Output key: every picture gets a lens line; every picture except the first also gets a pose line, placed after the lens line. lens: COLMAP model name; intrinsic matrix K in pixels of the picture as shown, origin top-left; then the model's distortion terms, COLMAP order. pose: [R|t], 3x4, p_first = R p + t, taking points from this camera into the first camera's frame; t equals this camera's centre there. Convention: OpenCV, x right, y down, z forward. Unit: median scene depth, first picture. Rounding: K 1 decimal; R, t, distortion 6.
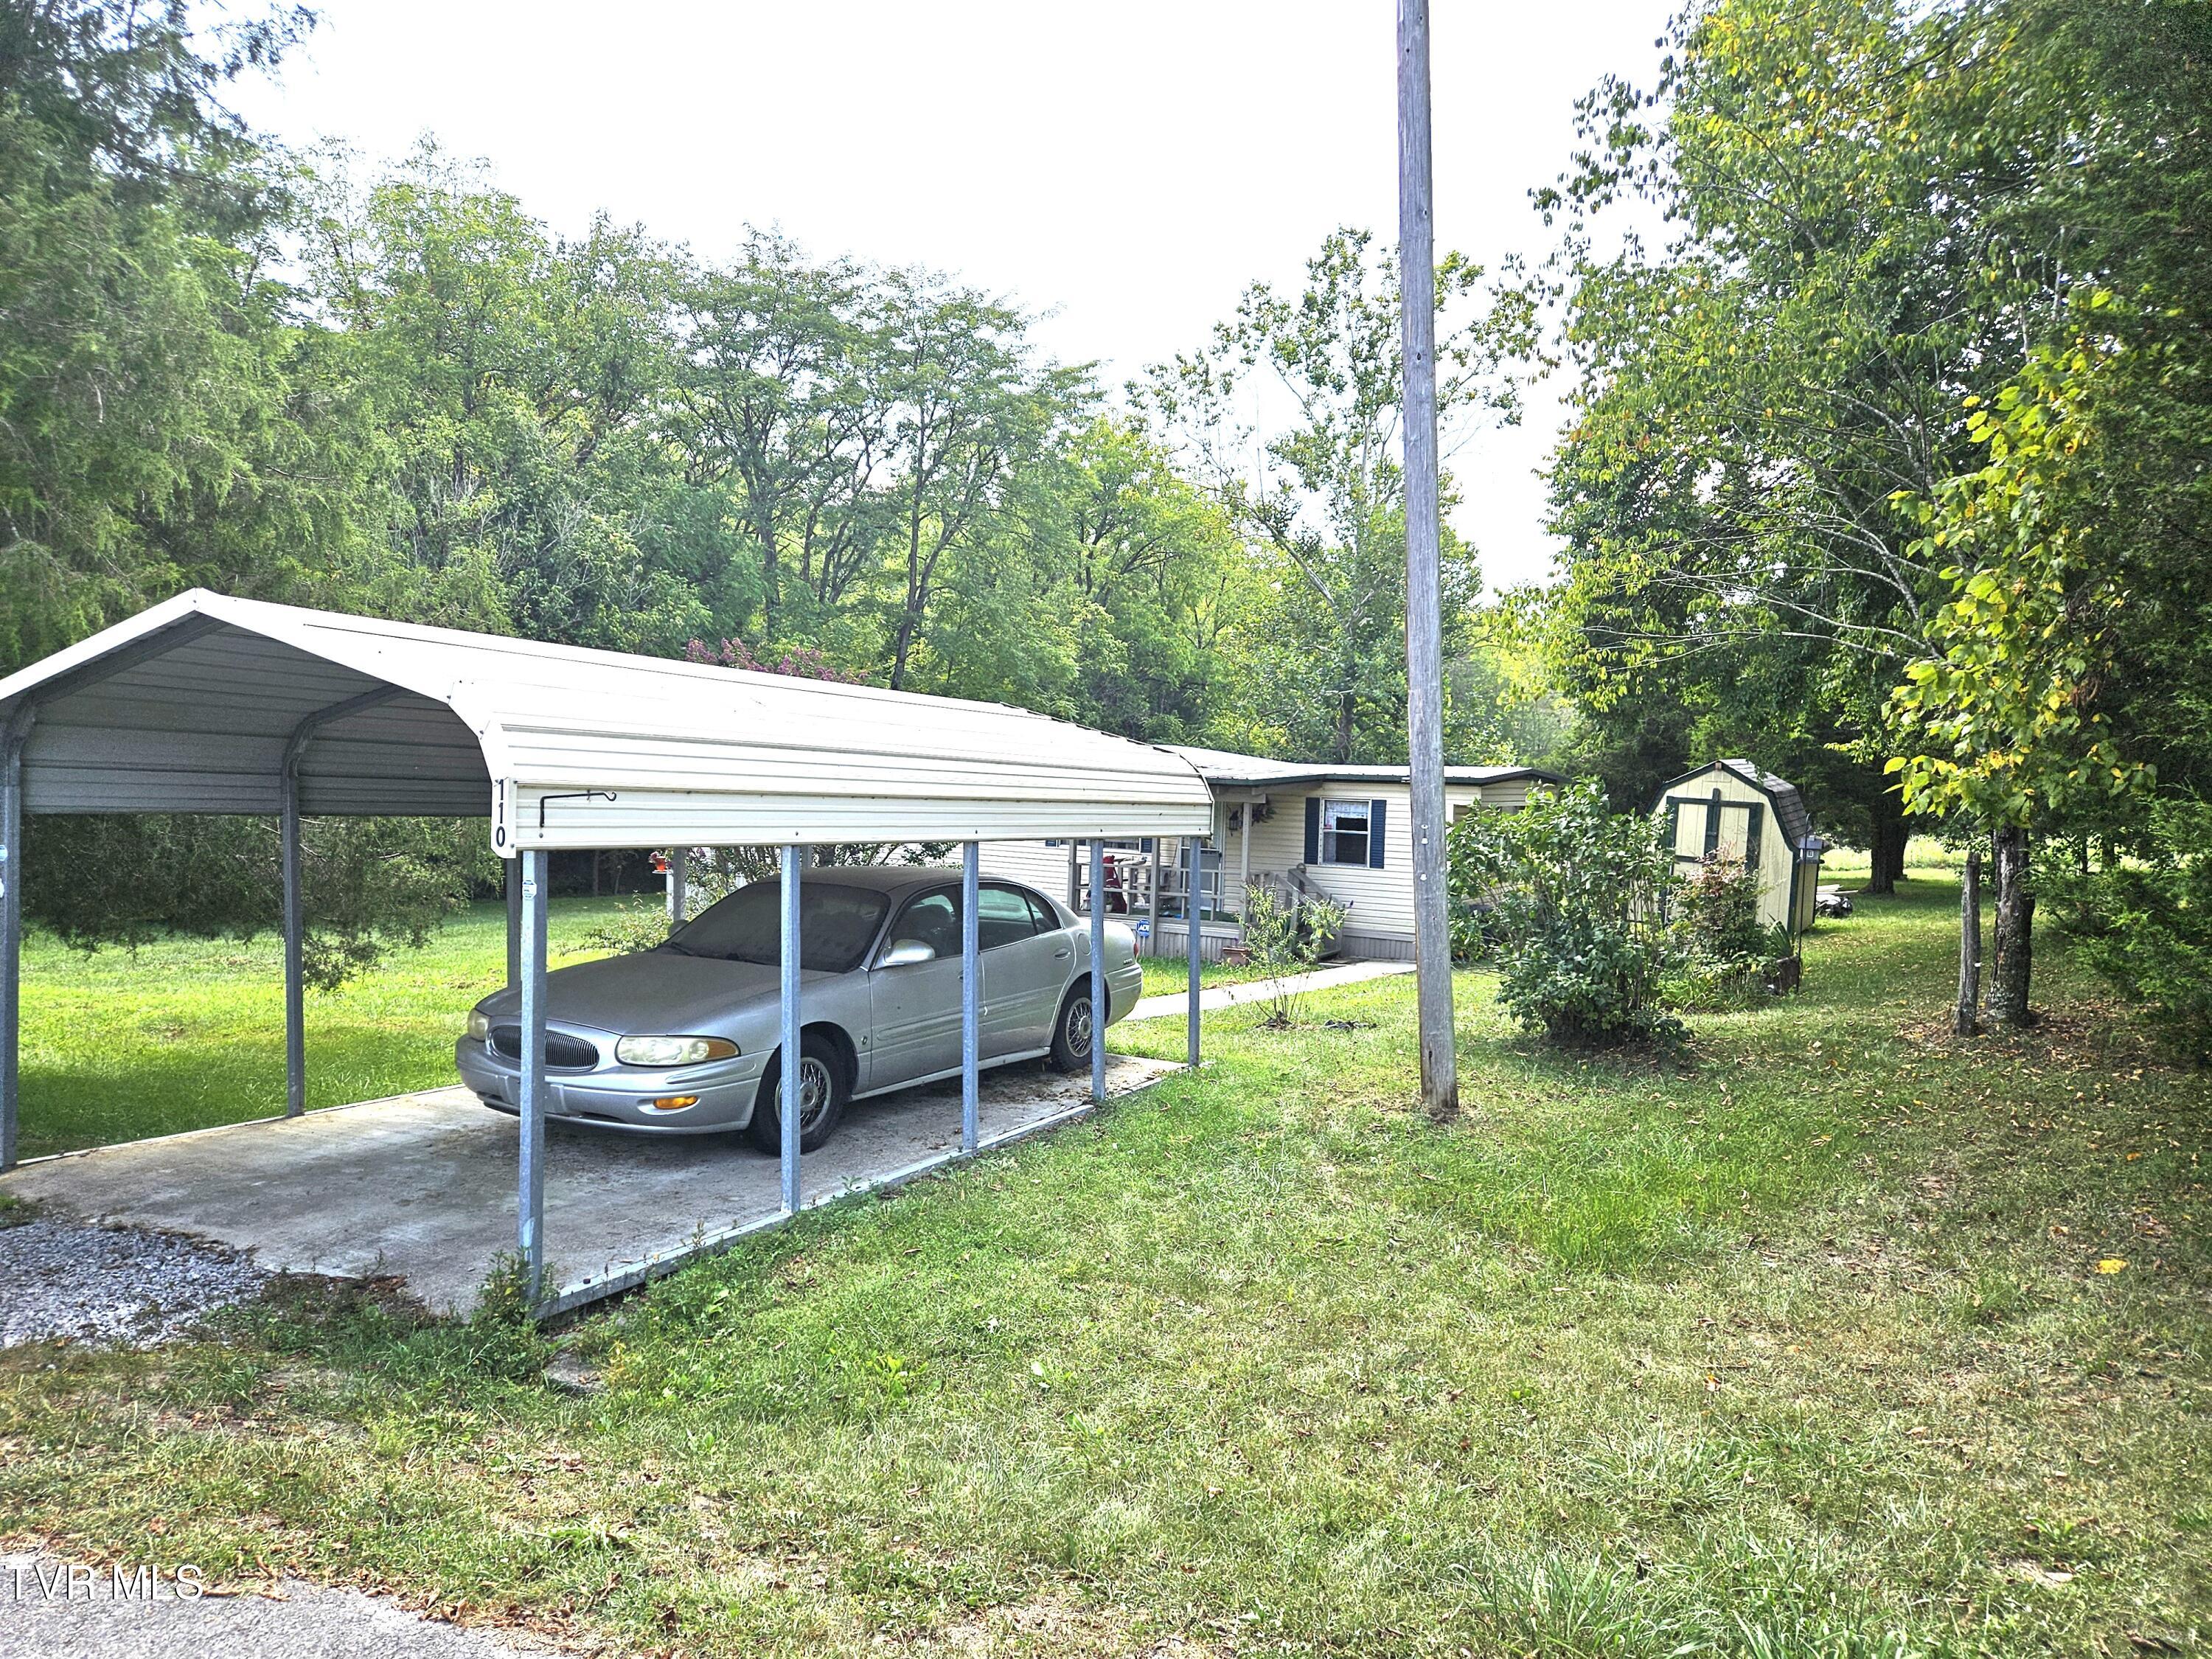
lens RADIAL K [[1501.3, 0, 1069.0], [0, 1501.3, 937.3], [0, 0, 1]] dist [0.085255, 0.000155]
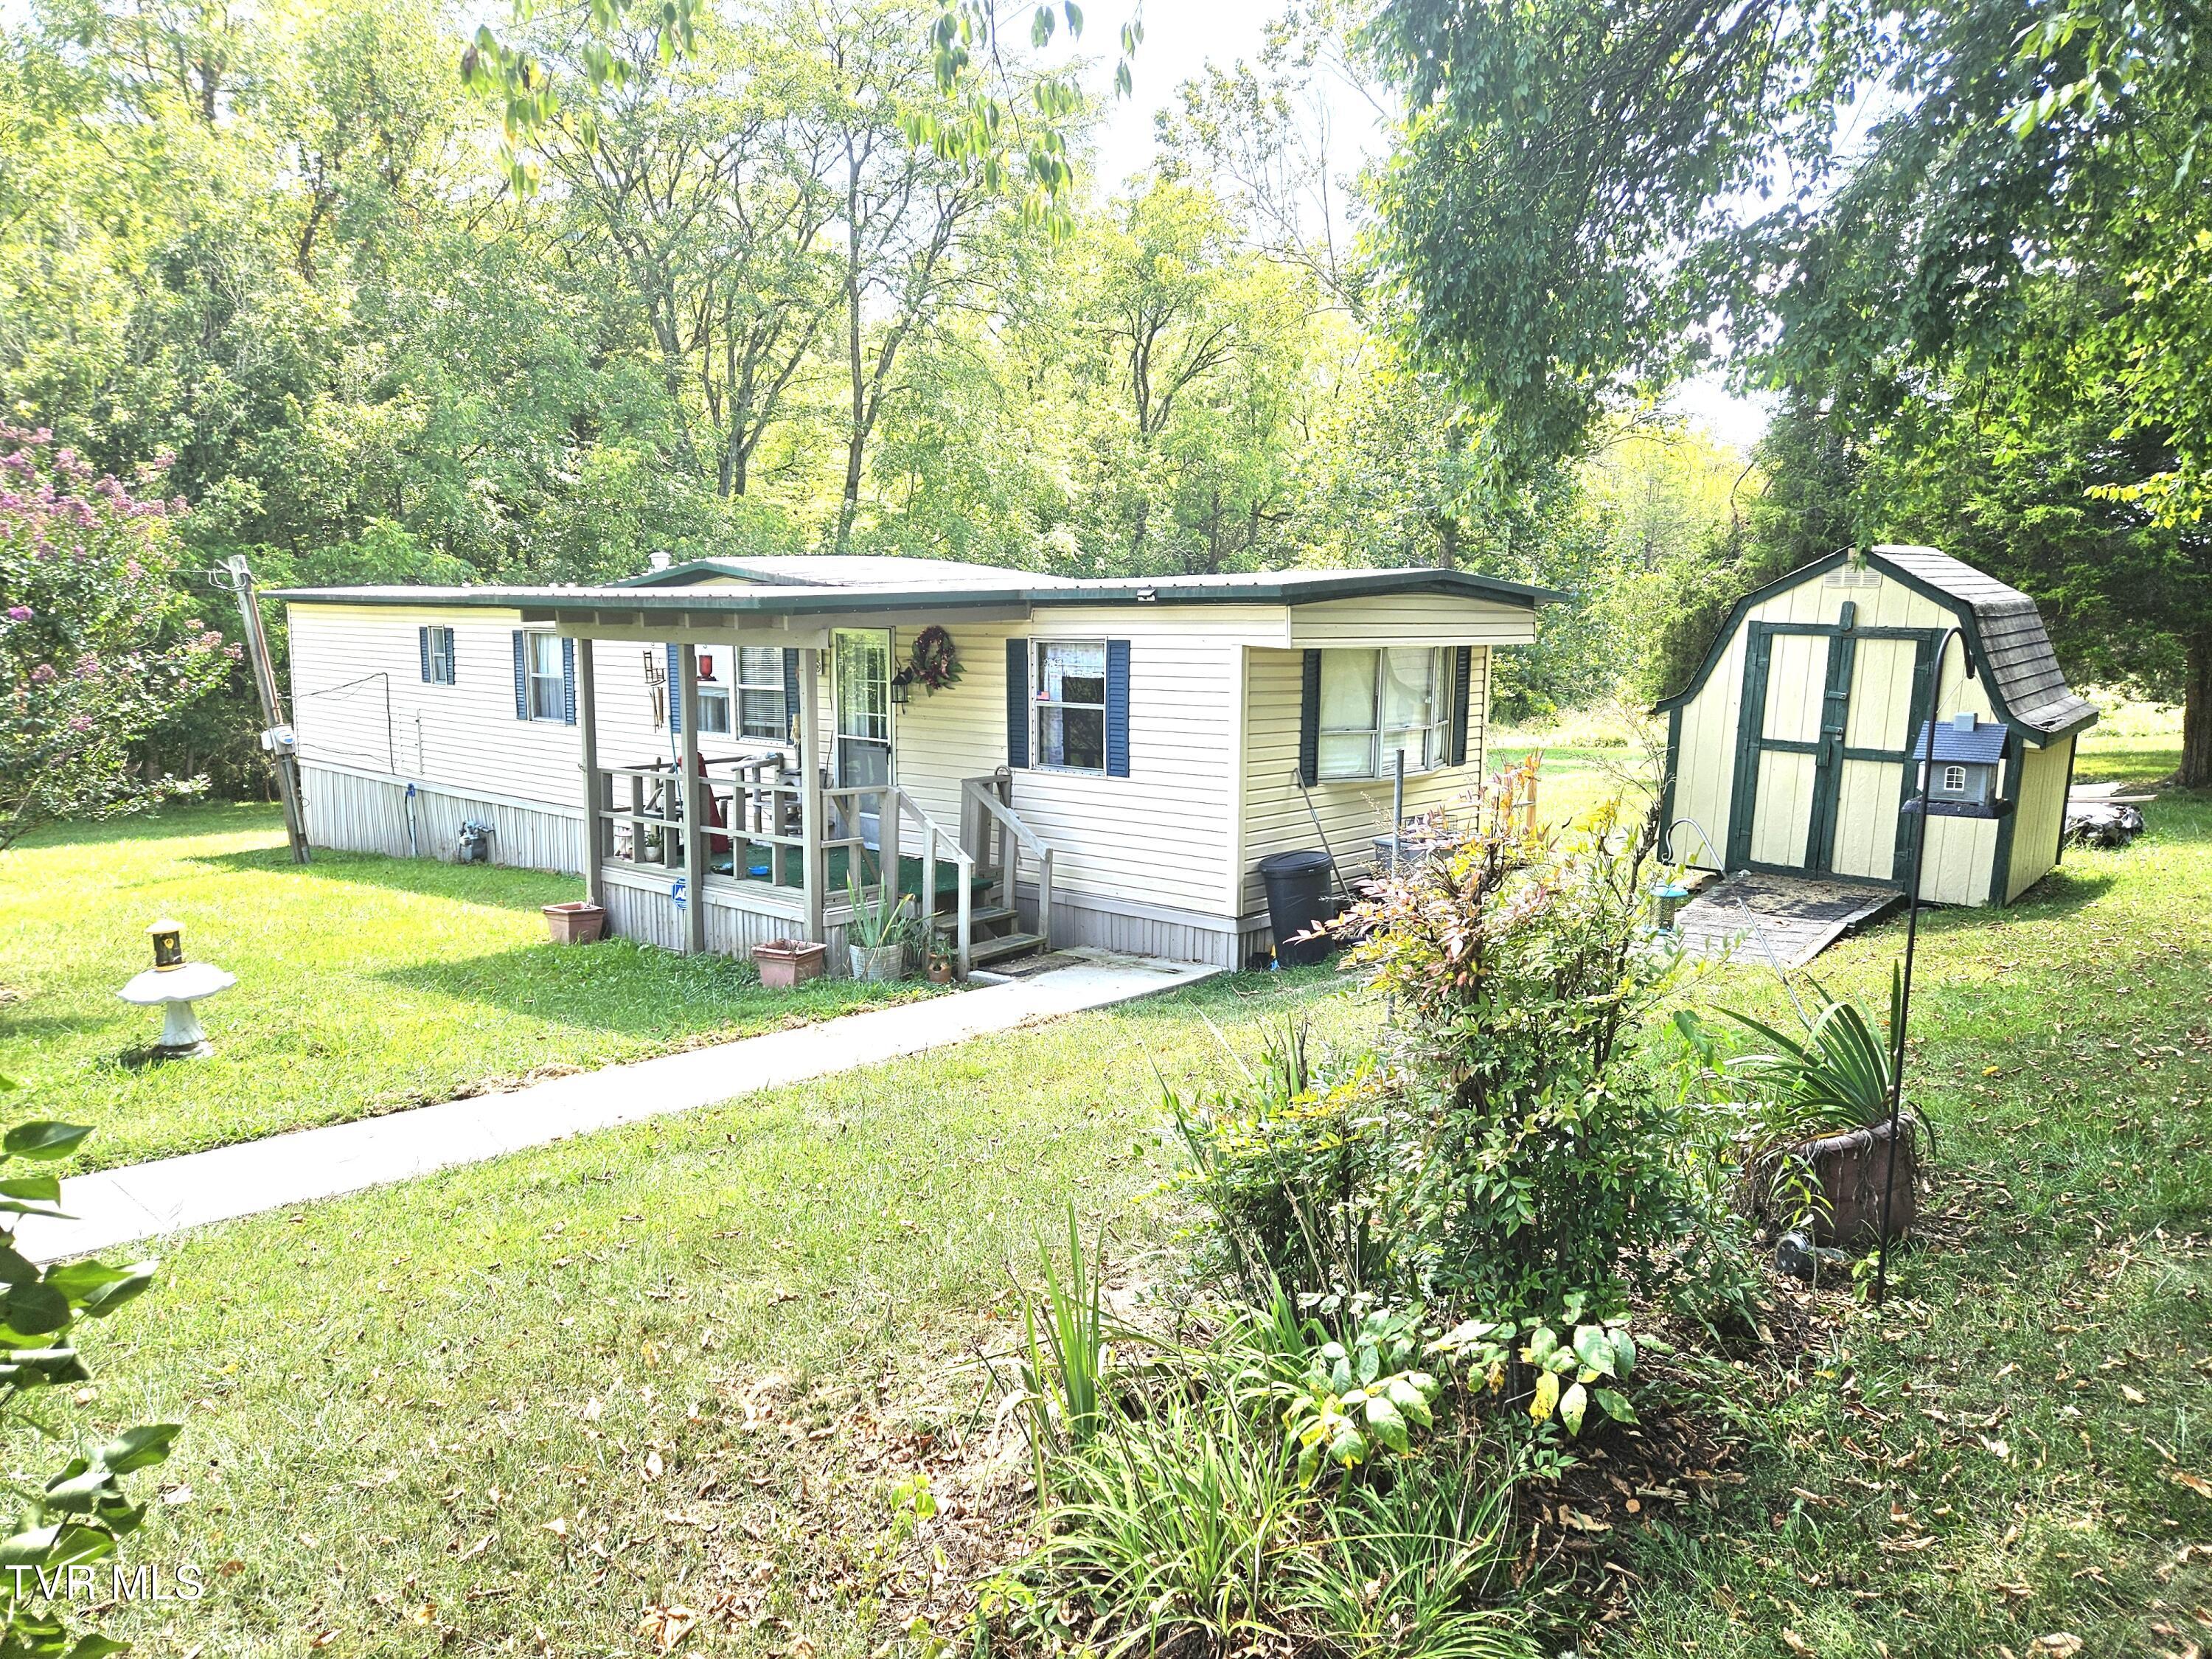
lens RADIAL K [[1478.0, 0, 1078.9], [0, 1478.0, 908.5], [0, 0, 1]] dist [0.037864, -0.001284]
pose [[0.989175, 0.002699, -0.146717, 0.246842], [0.007567, 0.997562, 0.069372, -0.033909], [0.146547, -0.069731, 0.986743, 0.476108]]
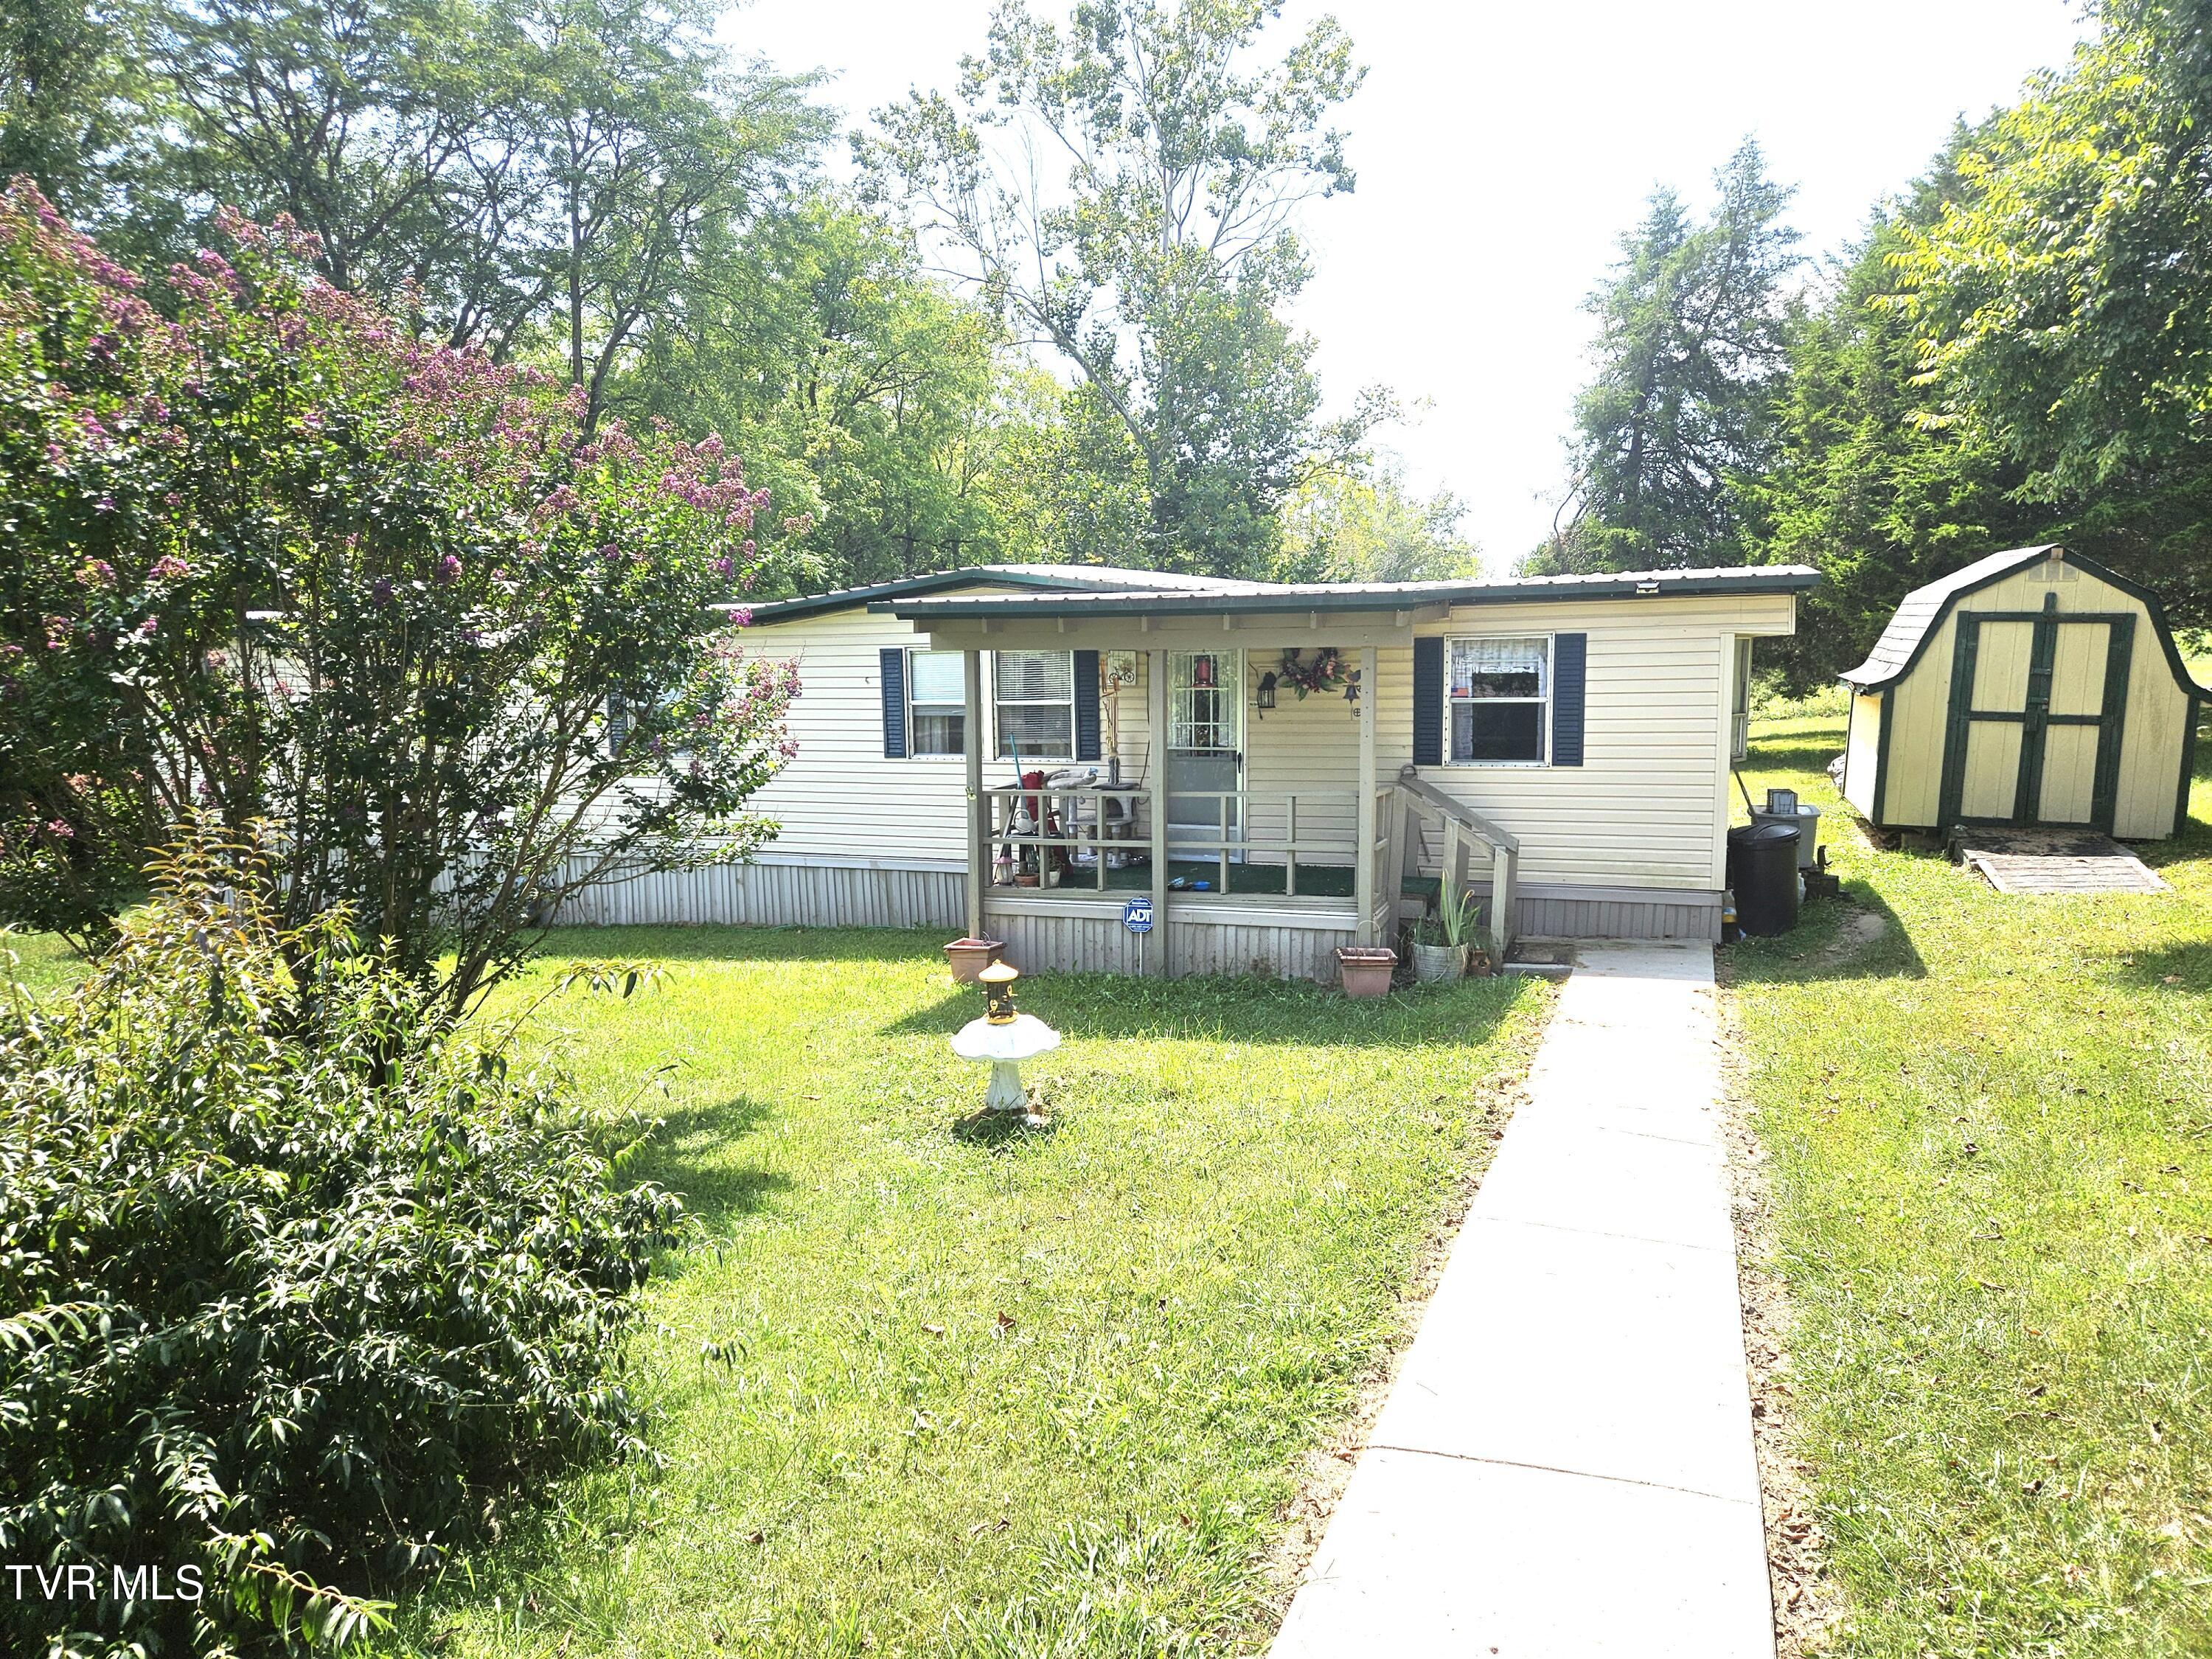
lens RADIAL K [[1478.0, 0, 1078.9], [0, 1478.0, 908.5], [0, 0, 1]] dist [0.037864, -0.001284]
pose [[0.977445, -0.079887, 0.195497, -0.059851], [0.069234, 0.995749, 0.060744, -0.037173], [-0.199519, -0.045839, 0.978821, 0.497866]]
